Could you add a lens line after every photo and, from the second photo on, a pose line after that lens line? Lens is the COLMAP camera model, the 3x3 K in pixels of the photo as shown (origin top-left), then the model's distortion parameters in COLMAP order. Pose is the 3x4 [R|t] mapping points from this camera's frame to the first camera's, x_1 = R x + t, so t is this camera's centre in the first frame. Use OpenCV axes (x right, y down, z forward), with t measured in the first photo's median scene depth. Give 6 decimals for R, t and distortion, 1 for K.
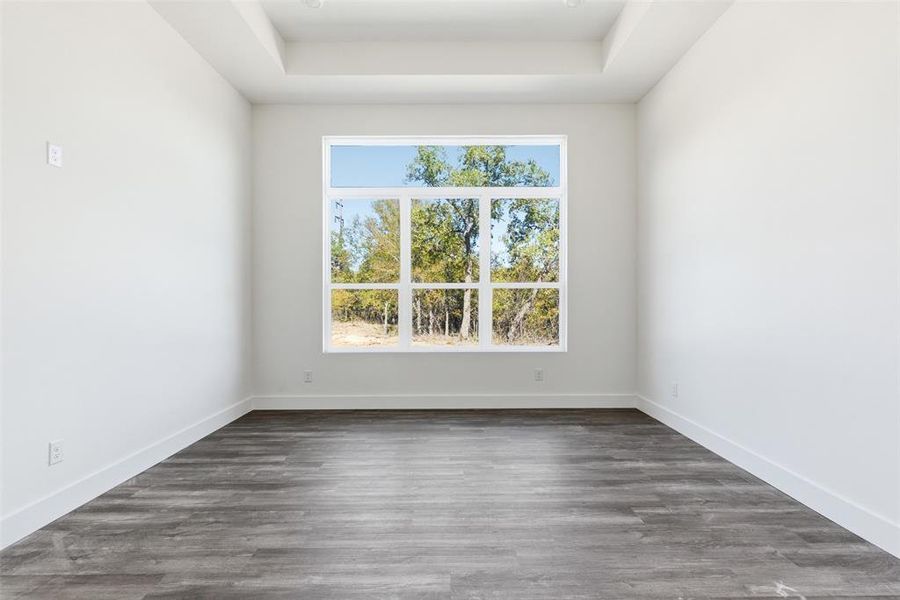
lens RADIAL K [[412.8, 0, 449.3], [0, 412.8, 296.2], [0, 0, 1]] dist [0.000273, 0.000173]
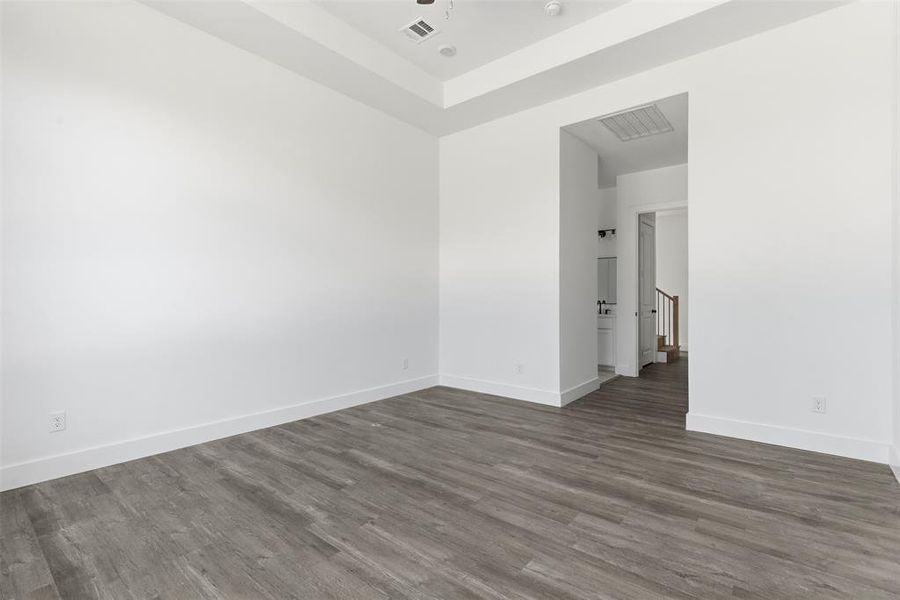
lens RADIAL K [[412.8, 0, 449.3], [0, 412.8, 296.2], [0, 0, 1]] dist [0.000273, 0.000173]
pose [[-0.765448, 0.003319, 0.643490, -0.699805], [-0.006603, 0.999894, -0.013011, 0.021967], [-0.643464, -0.014209, -0.765344, 1.810657]]
